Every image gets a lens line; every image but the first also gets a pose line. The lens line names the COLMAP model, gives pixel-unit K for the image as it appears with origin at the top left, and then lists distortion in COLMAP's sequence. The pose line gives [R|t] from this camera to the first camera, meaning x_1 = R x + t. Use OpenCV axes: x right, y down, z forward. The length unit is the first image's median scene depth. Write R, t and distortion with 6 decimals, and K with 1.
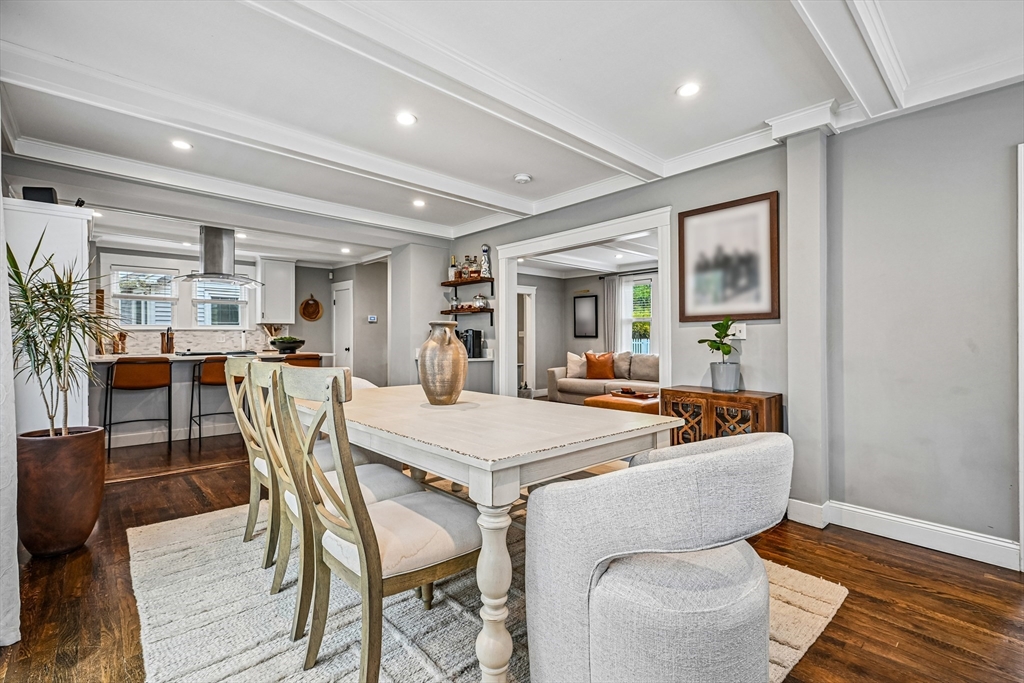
lens RADIAL K [[461.8, 0, 512.0], [0, 461.8, 341.5], [0, 0, 1]] dist [0.010318, -0.000110]
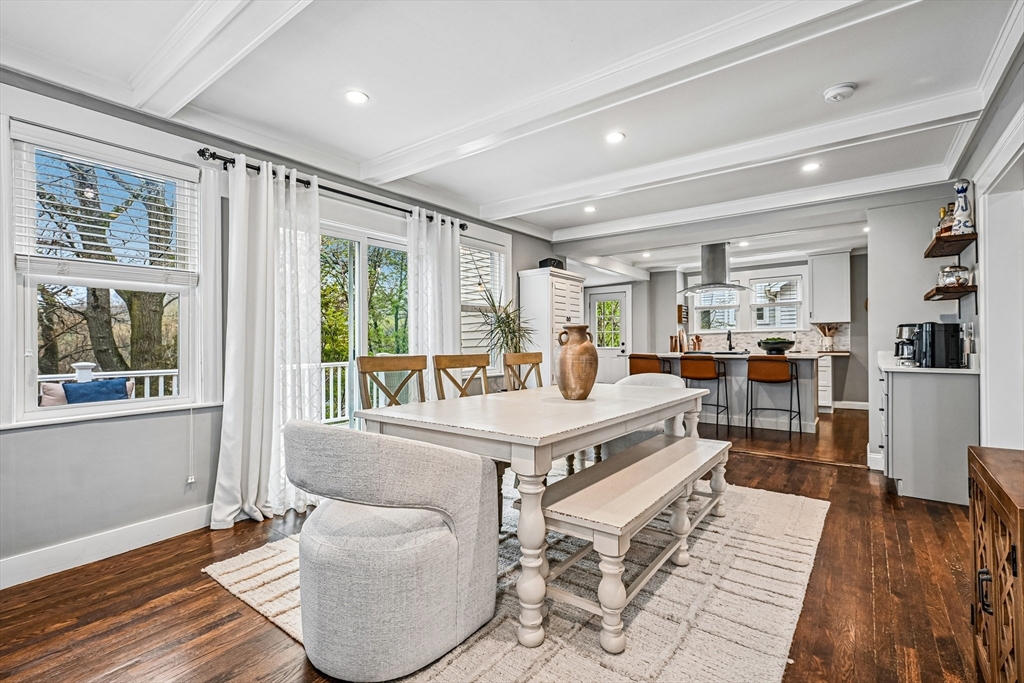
lens RADIAL K [[461.8, 0, 512.0], [0, 461.8, 341.5], [0, 0, 1]] dist [0.010318, -0.000110]
pose [[0.178938, -0.004883, -0.983848, 0.377319], [0.005214, 0.999978, -0.004015, -0.000793], [0.983847, -0.004411, 0.178959, 0.276436]]
